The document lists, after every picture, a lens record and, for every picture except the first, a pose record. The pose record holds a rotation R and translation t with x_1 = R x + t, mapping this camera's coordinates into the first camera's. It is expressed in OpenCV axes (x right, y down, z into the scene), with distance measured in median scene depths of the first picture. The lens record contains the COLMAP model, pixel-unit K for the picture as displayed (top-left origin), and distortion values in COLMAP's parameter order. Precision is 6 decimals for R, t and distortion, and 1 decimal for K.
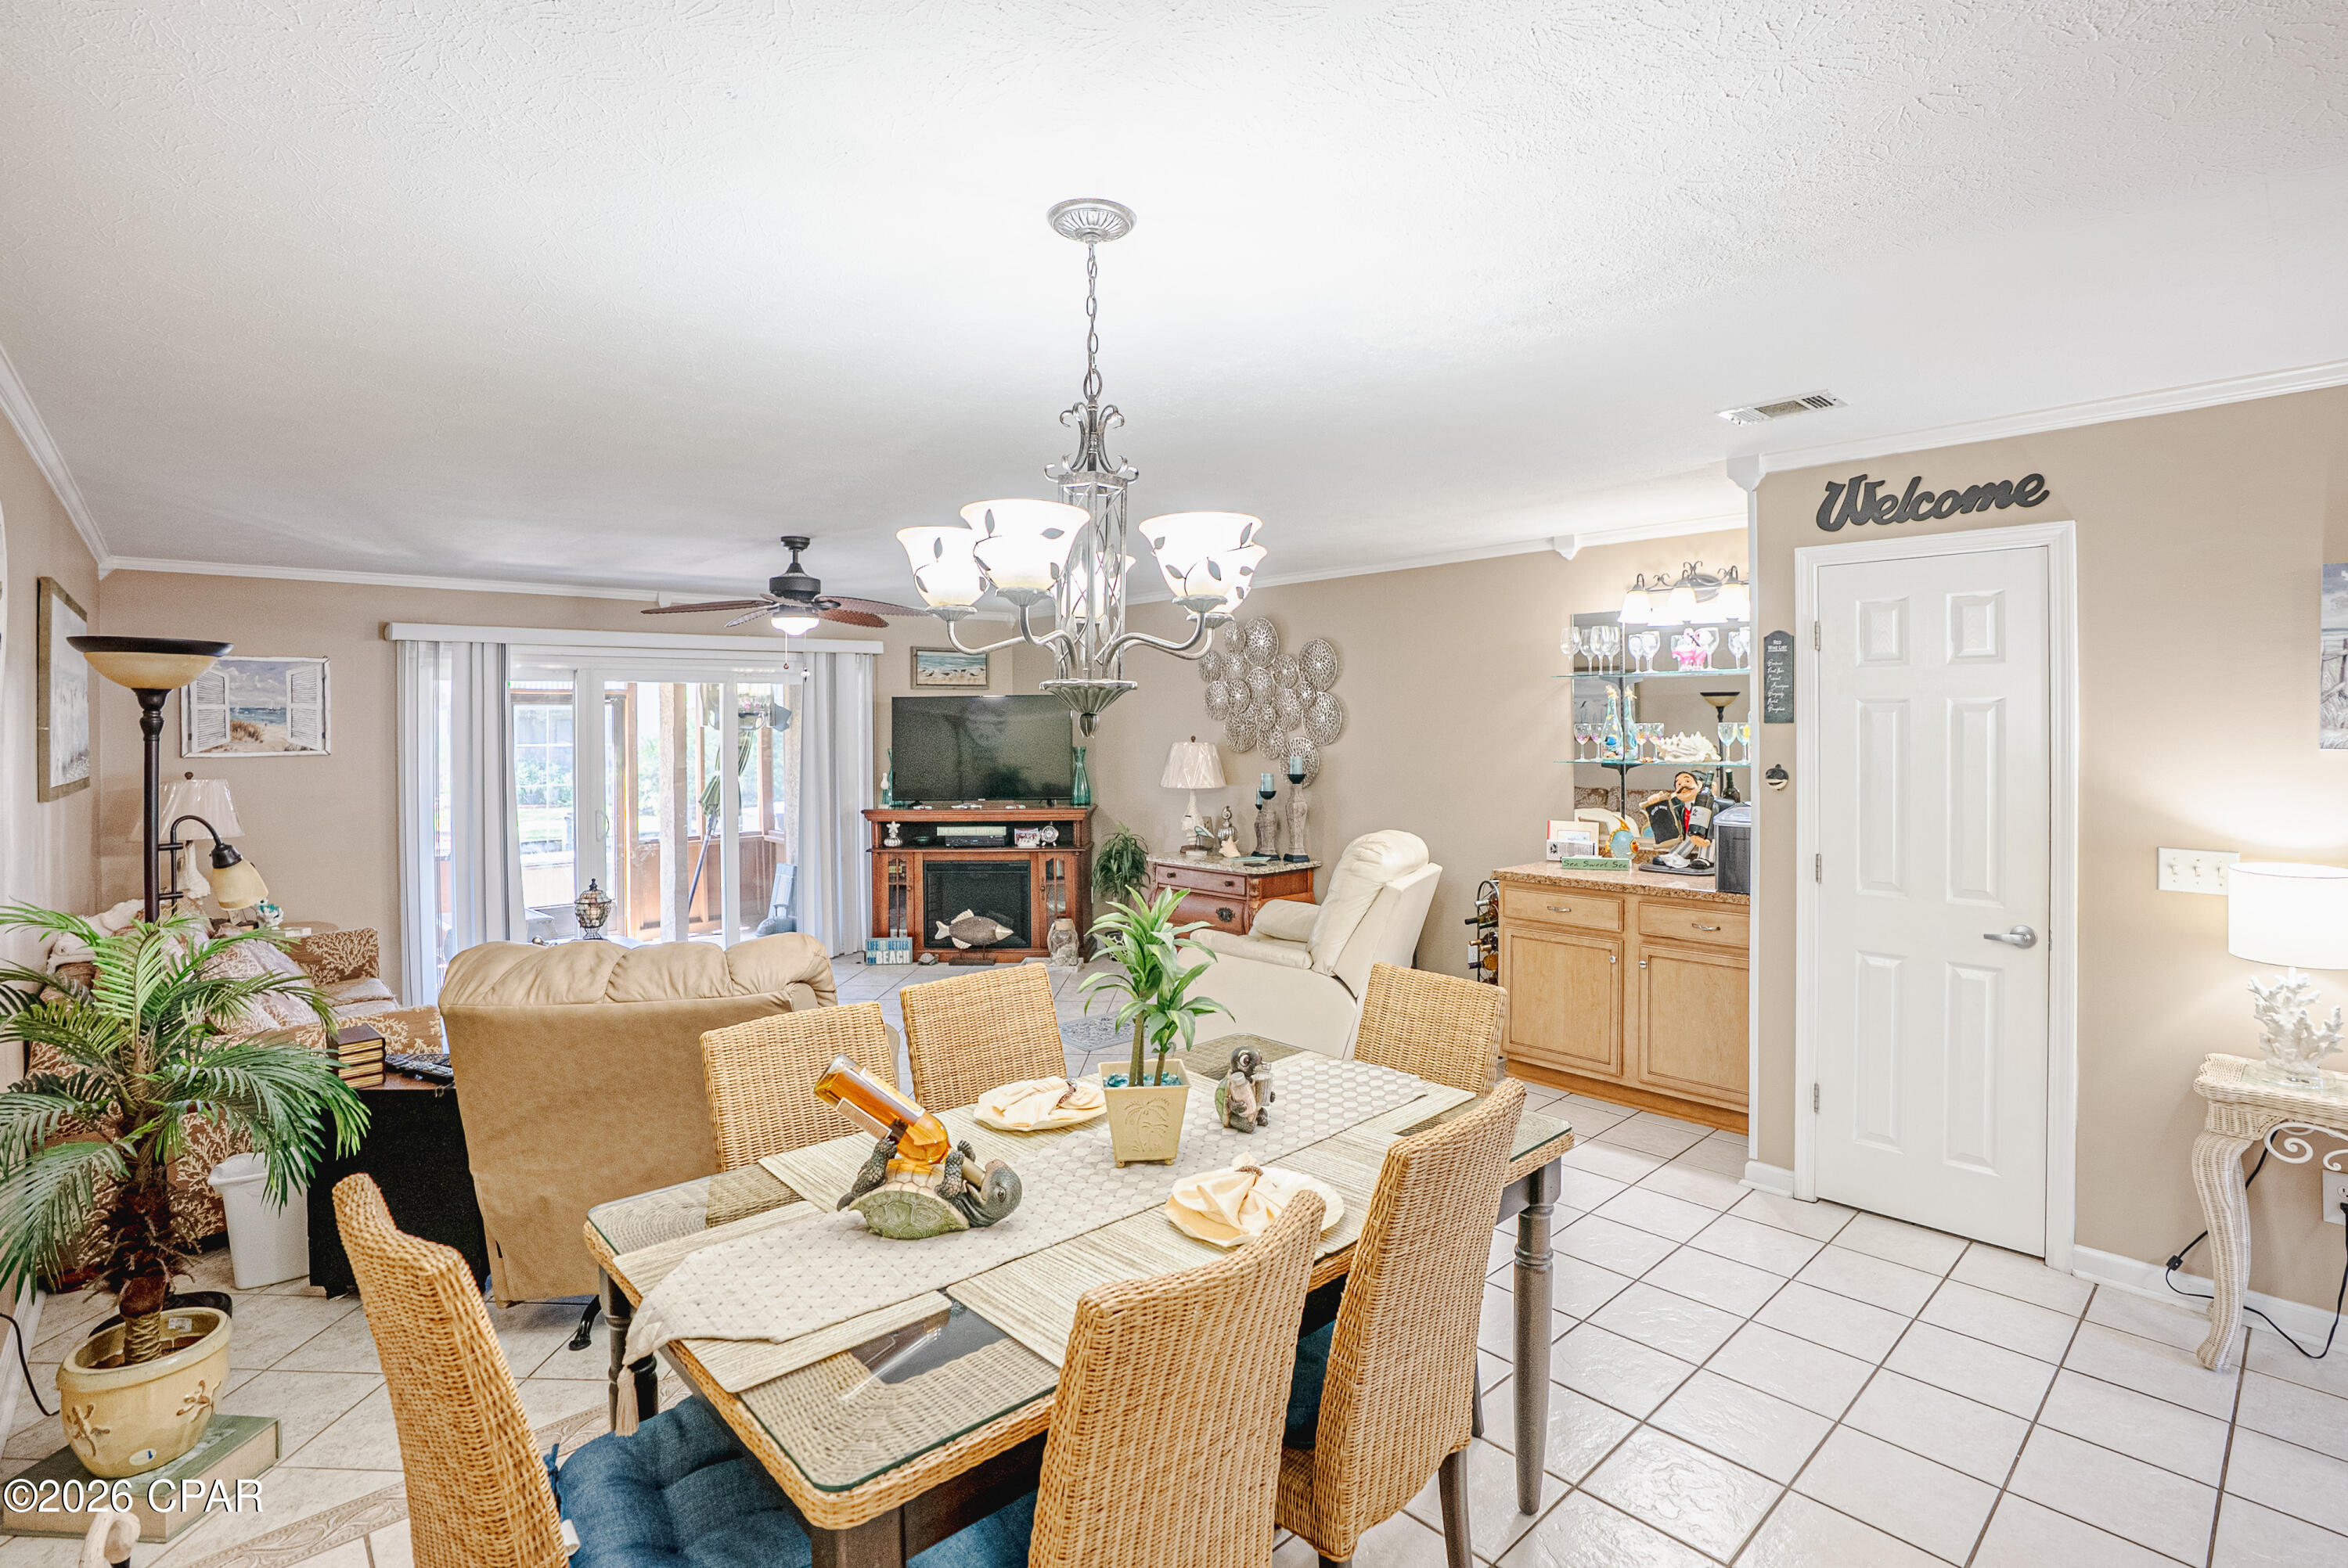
lens RADIAL K [[1140.9, 0, 1153.6], [0, 1140.9, 717.5], [0, 0, 1]] dist [-0.038768, 0.000571]
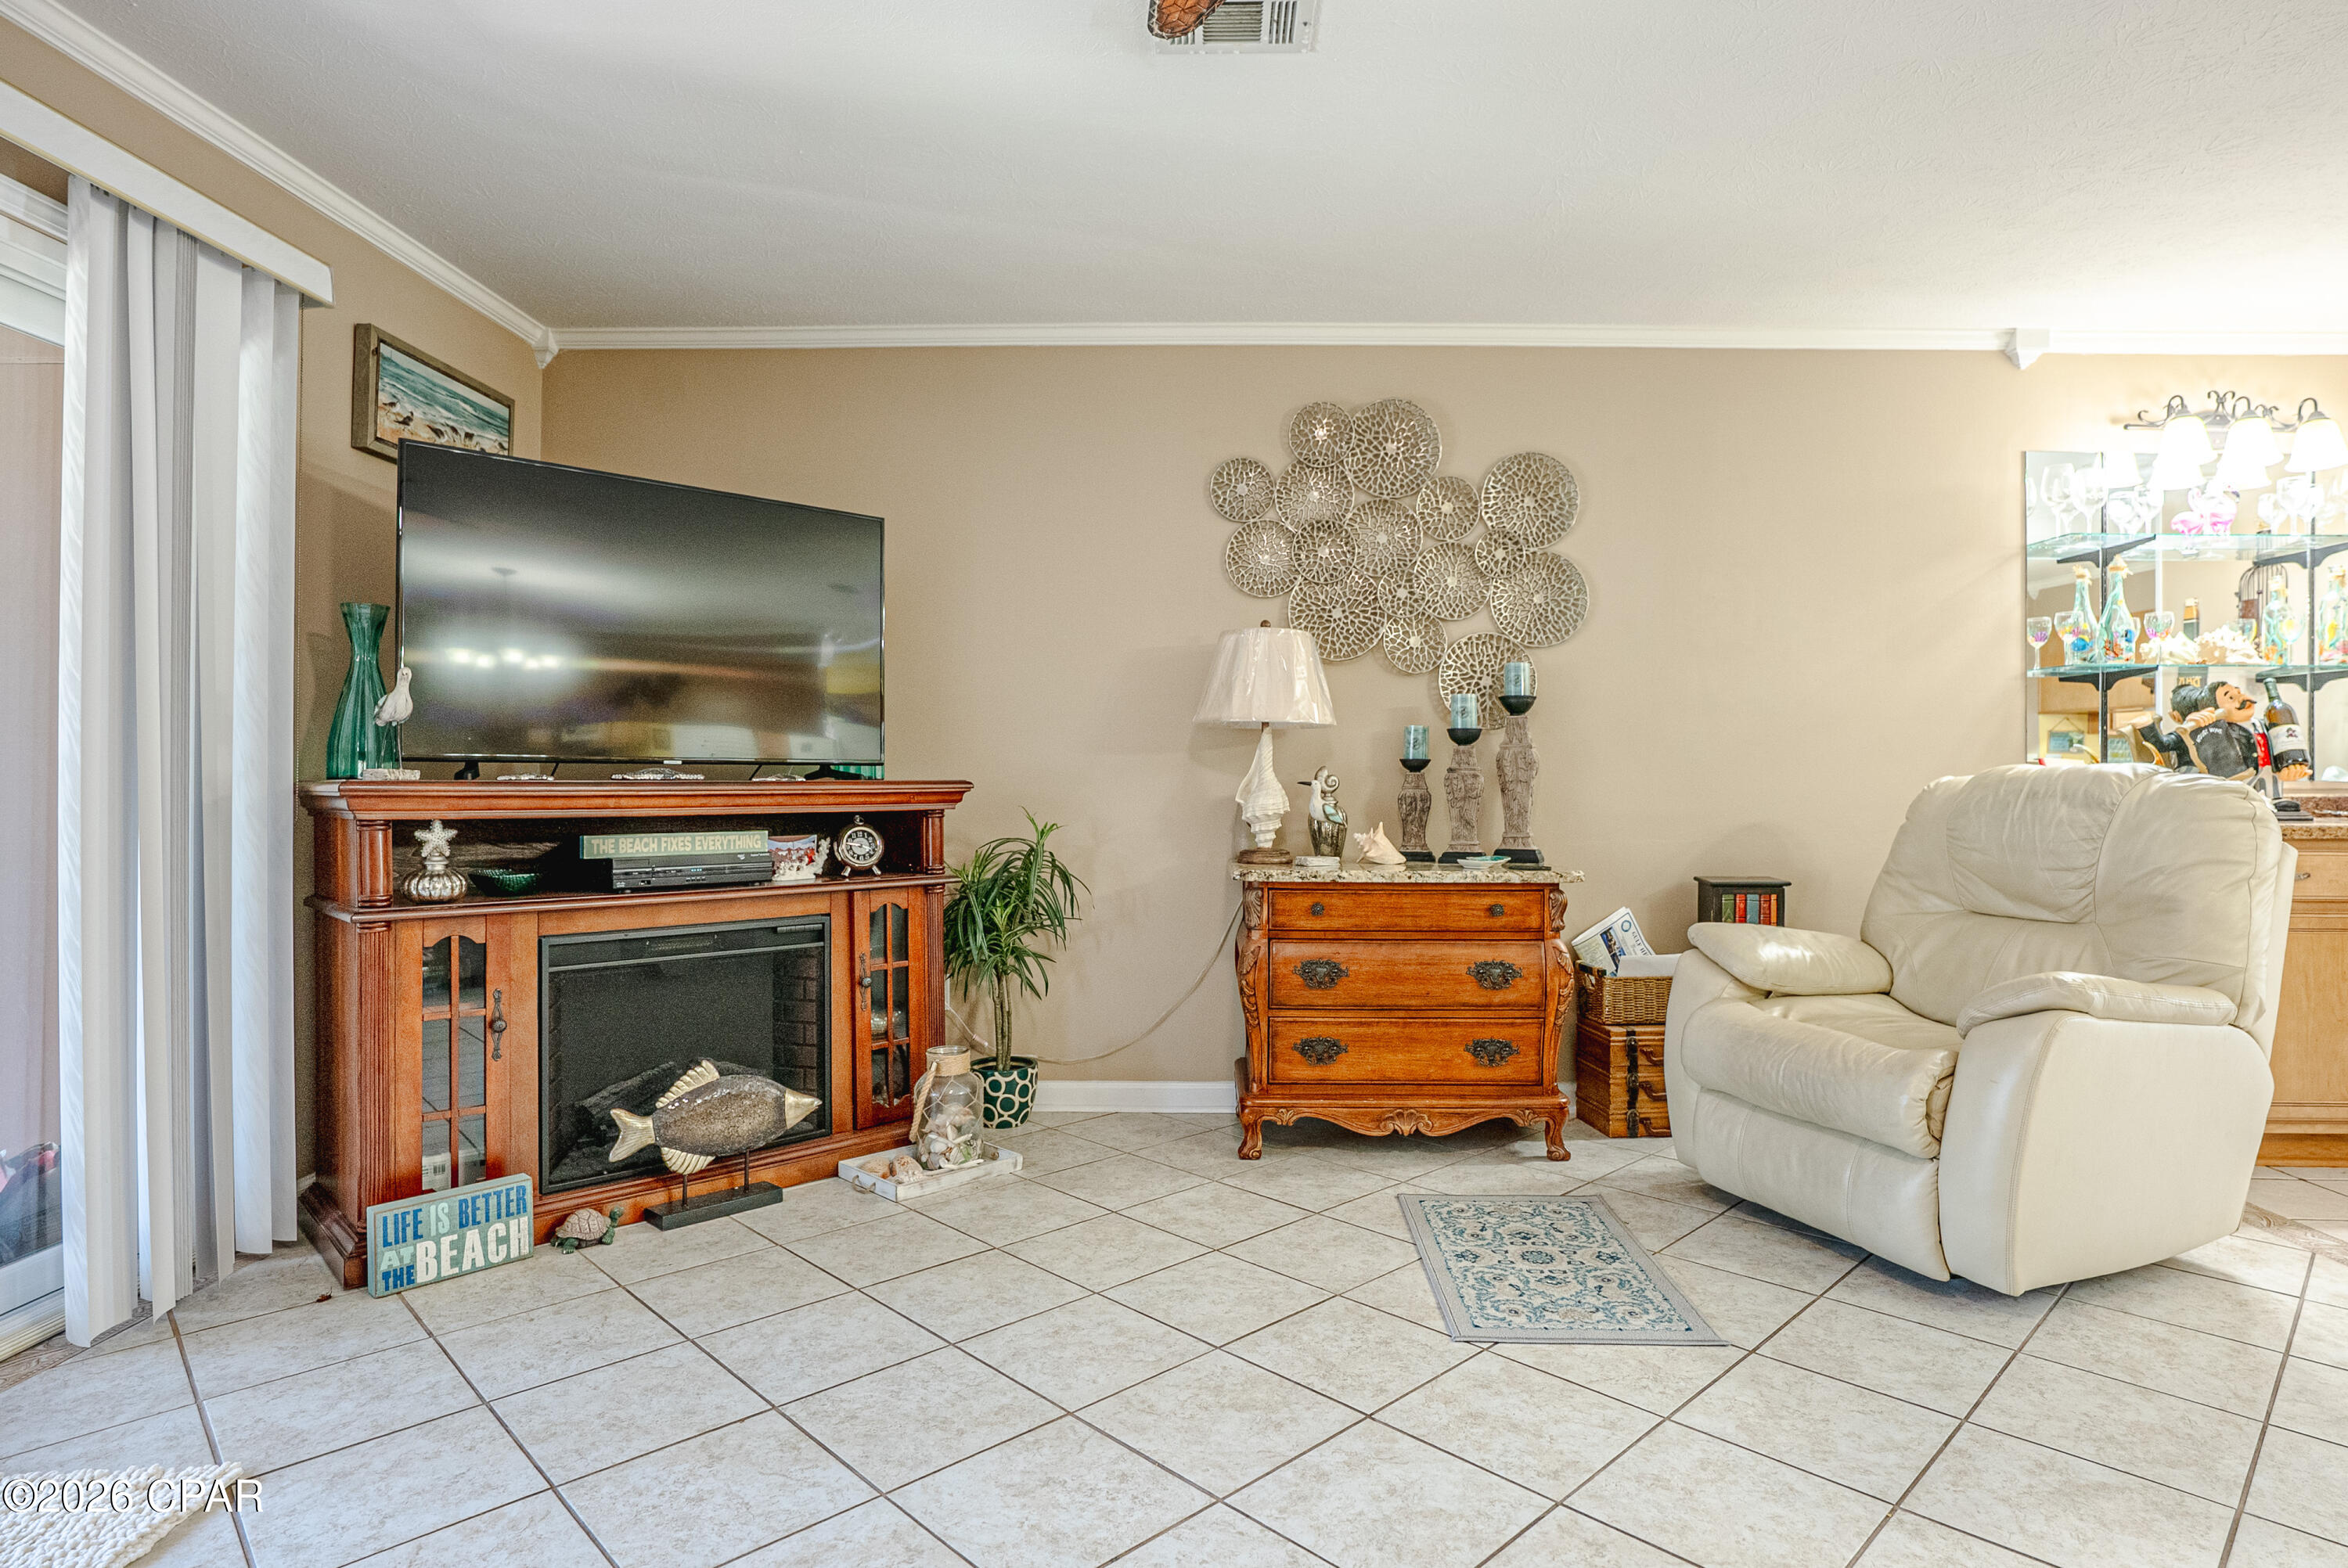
lens RADIAL K [[1270.7, 0, 1179.7], [0, 1270.7, 776.2], [0, 0, 1]] dist [-0.067077, 0.038087]
pose [[0.662929, 0.014505, 0.748541, -0.360711], [-0.014863, 0.999870, -0.006212, 0.079781], [-0.748534, -0.007007, 0.663059, 0.628581]]
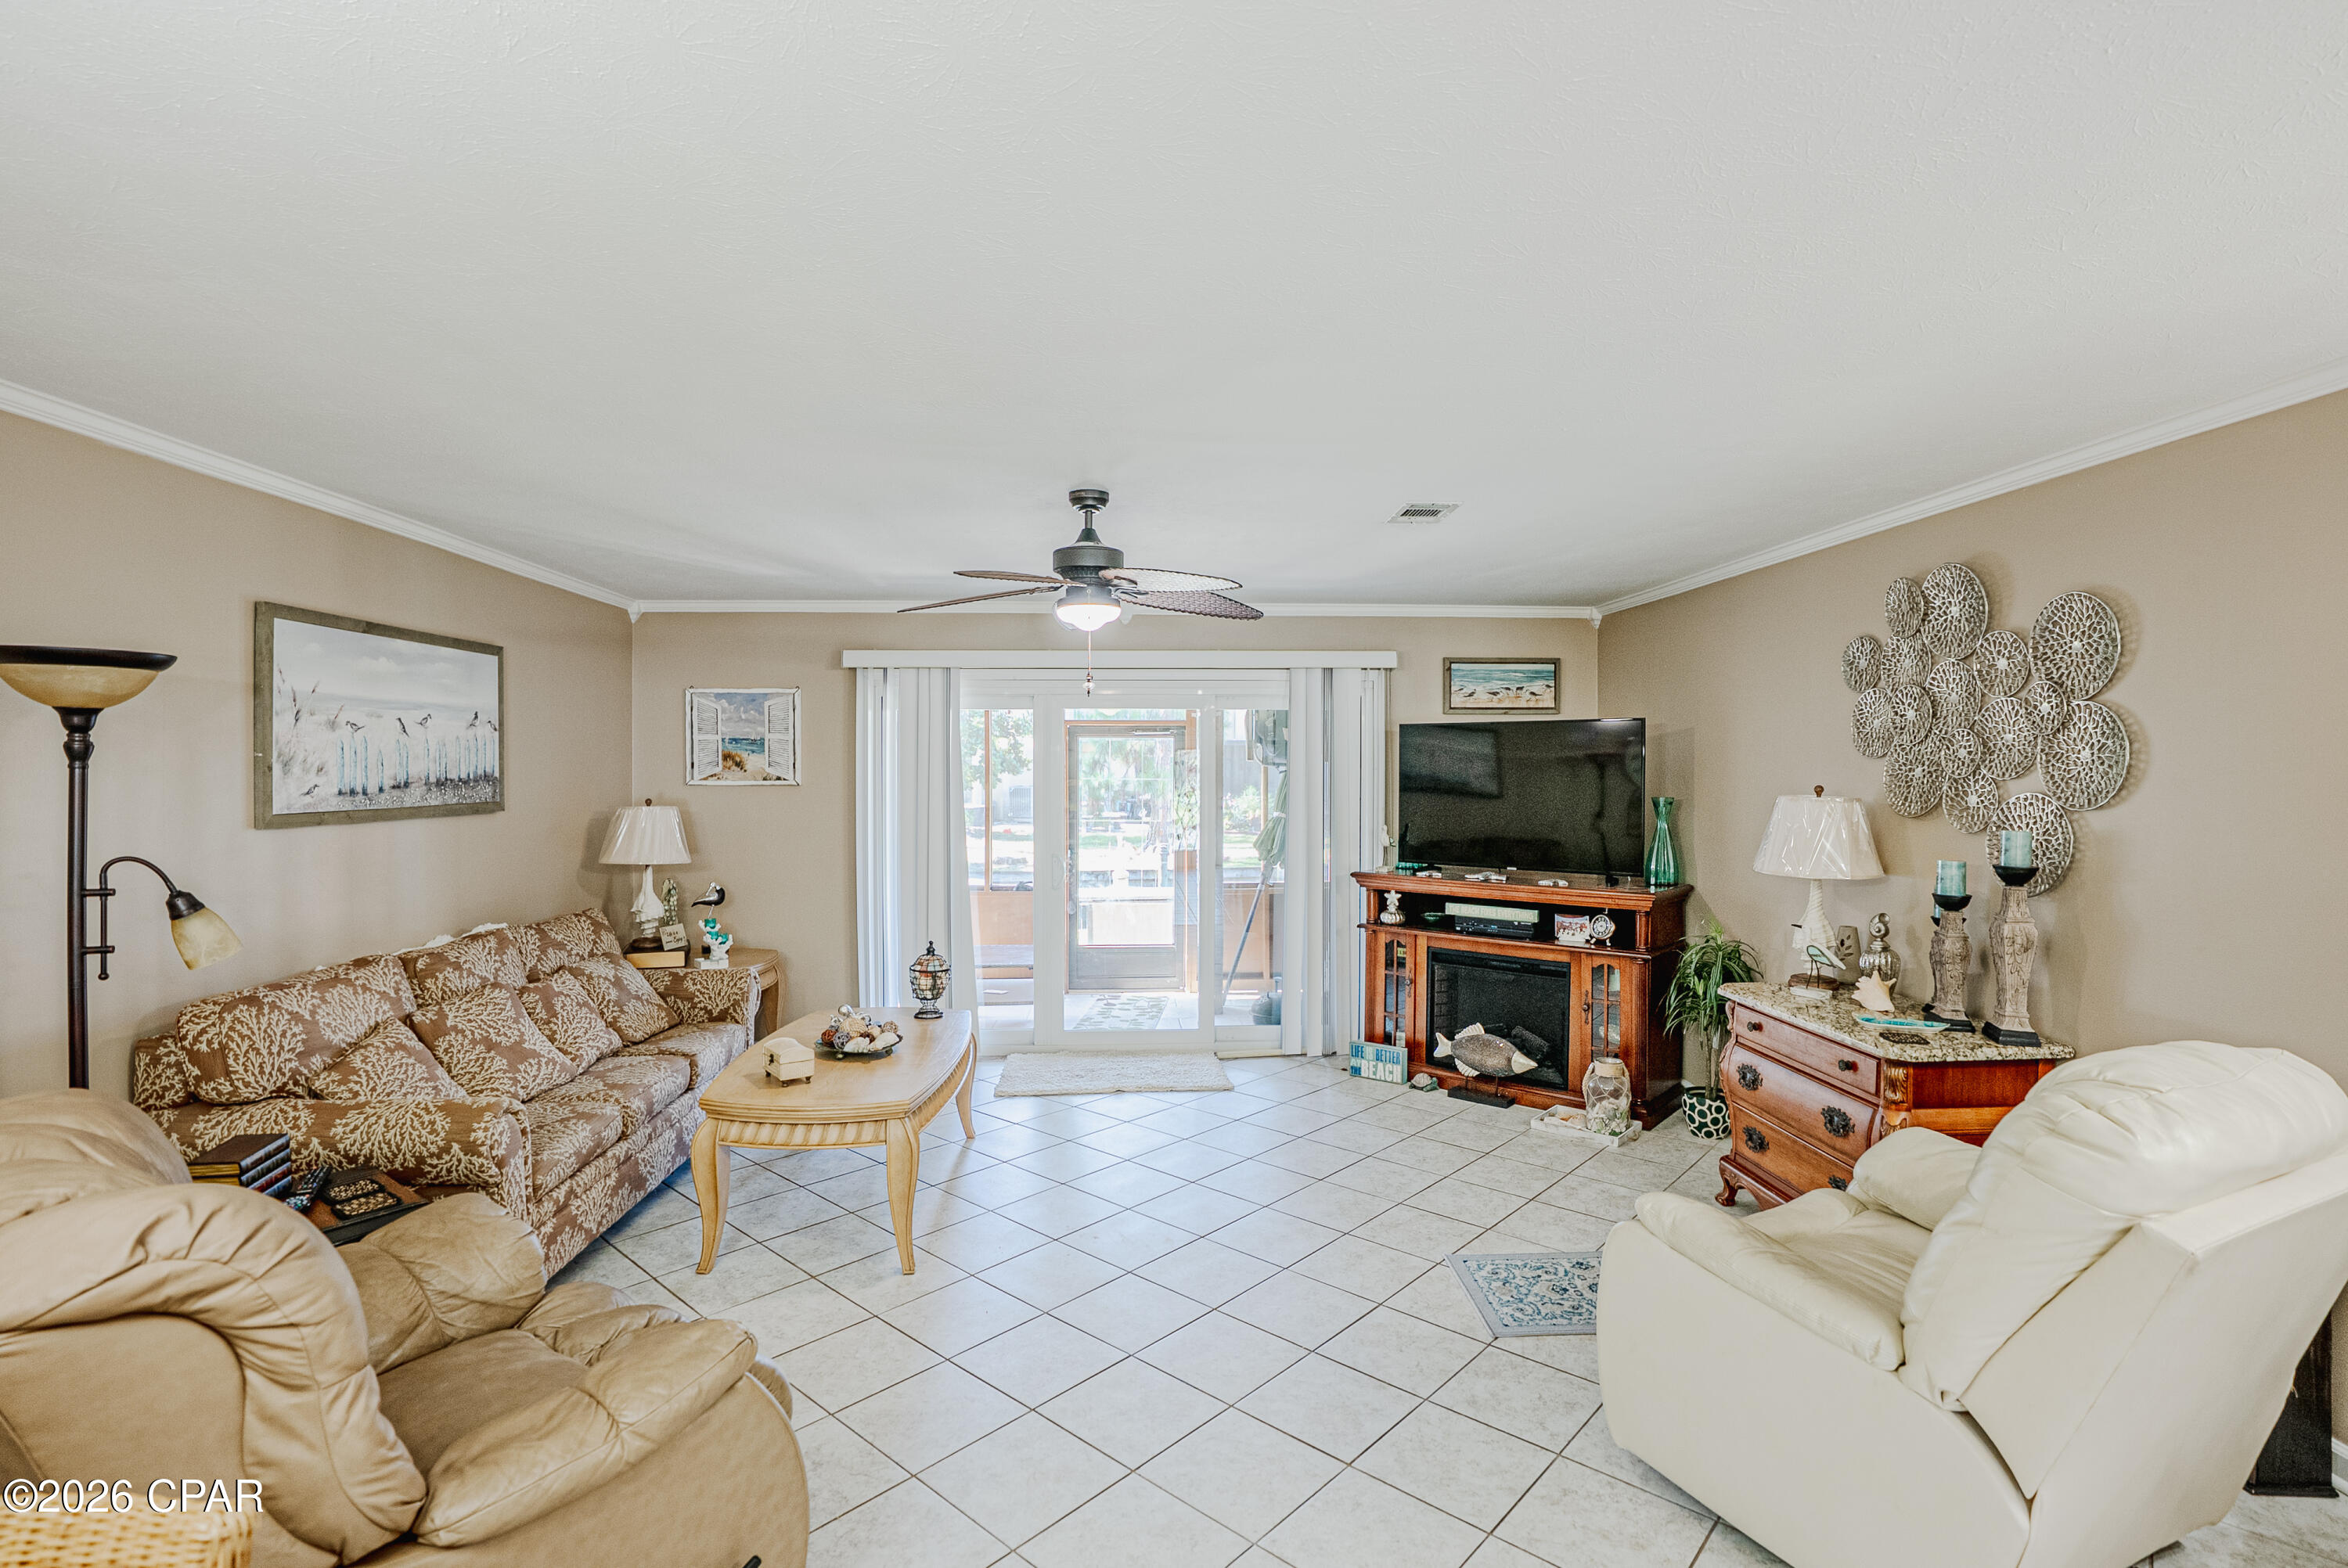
lens RADIAL K [[1109.1, 0, 1171.4], [0, 1109.1, 781.6], [0, 0, 1]] dist [-0.079357, 0.038179]
pose [[0.788574, 0.020964, -0.614583, 0.104421], [-0.006185, 0.999639, 0.026162, 0.001926], [0.614909, -0.016829, 0.788418, 0.346960]]
